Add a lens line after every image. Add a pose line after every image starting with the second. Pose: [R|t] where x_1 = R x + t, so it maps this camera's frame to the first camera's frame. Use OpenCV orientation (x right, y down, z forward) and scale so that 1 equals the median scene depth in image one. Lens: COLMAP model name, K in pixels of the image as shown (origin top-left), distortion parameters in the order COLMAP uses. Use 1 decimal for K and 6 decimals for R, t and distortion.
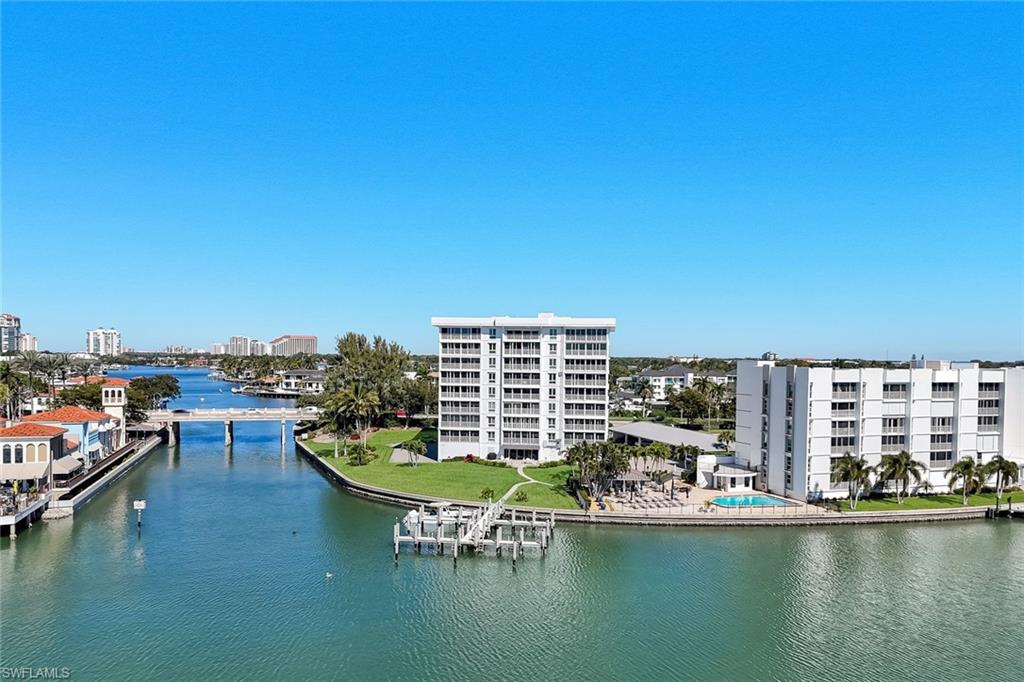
lens RADIAL K [[750.5, 0, 519.3], [0, 750.5, 348.6], [0, 0, 1]] dist [0.080830, -0.054113]
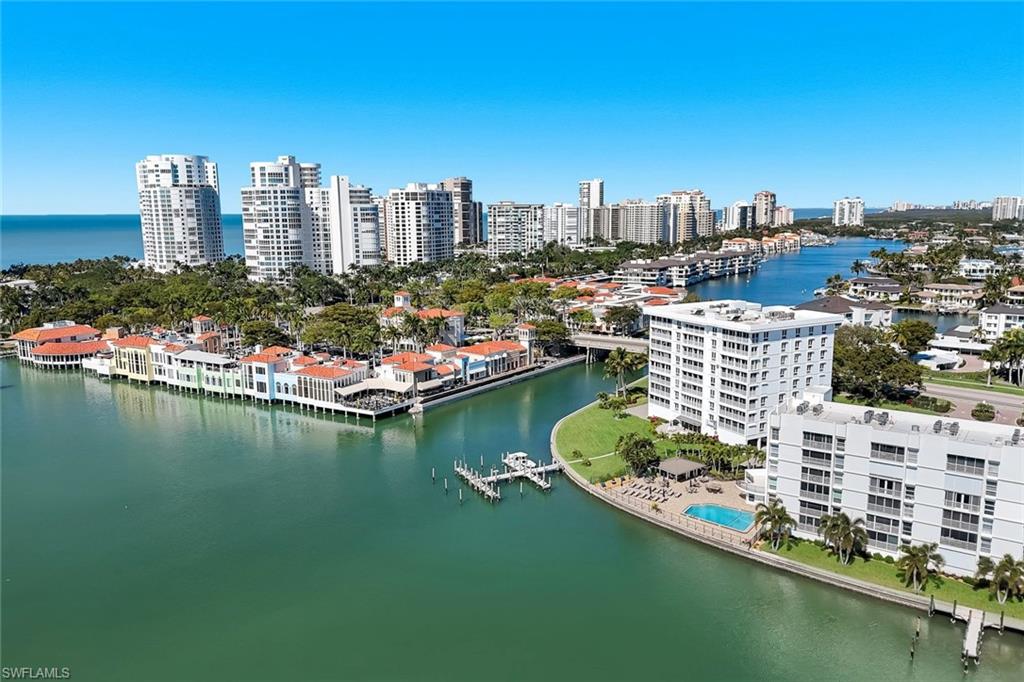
lens RADIAL K [[750.5, 0, 529.1], [0, 750.5, 343.0], [0, 0, 1]] dist [0.080830, -0.054113]
pose [[0.586310, 0.125331, -0.800333, 0.807065], [0.021504, 0.985203, 0.170035, -0.204696], [0.809801, -0.116904, 0.574939, 0.102081]]
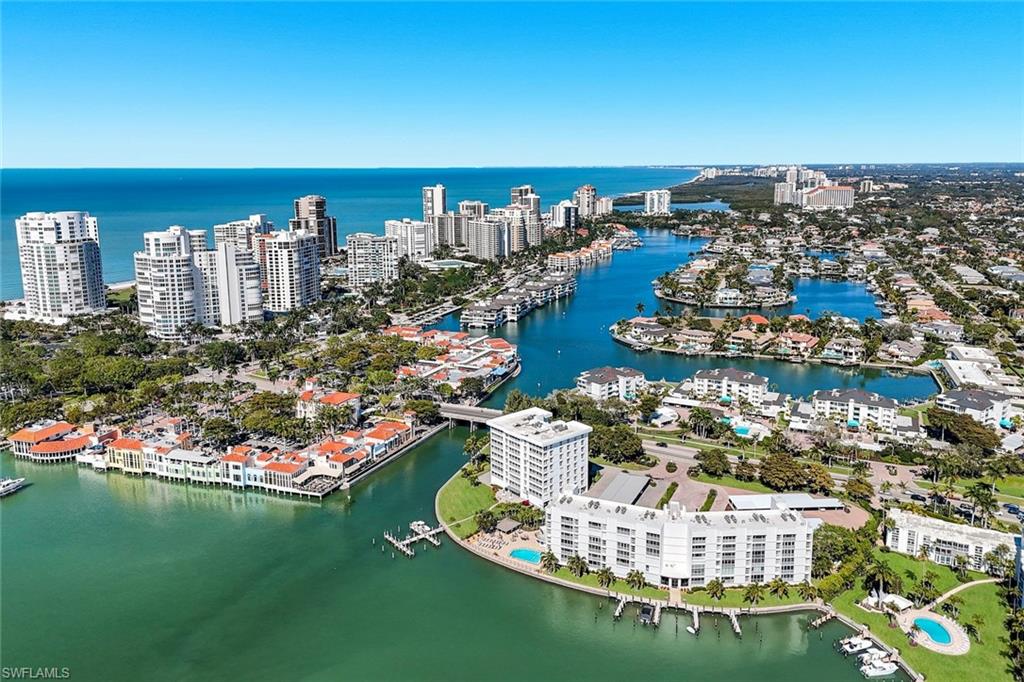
lens RADIAL K [[750.5, 0, 526.8], [0, 750.5, 300.0], [0, 0, 1]] dist [0.080830, -0.054113]
pose [[0.740998, 0.103506, -0.663482, 1.400384], [0.018163, 0.984598, 0.173887, -0.774043], [0.671261, -0.140900, 0.727706, -0.468910]]
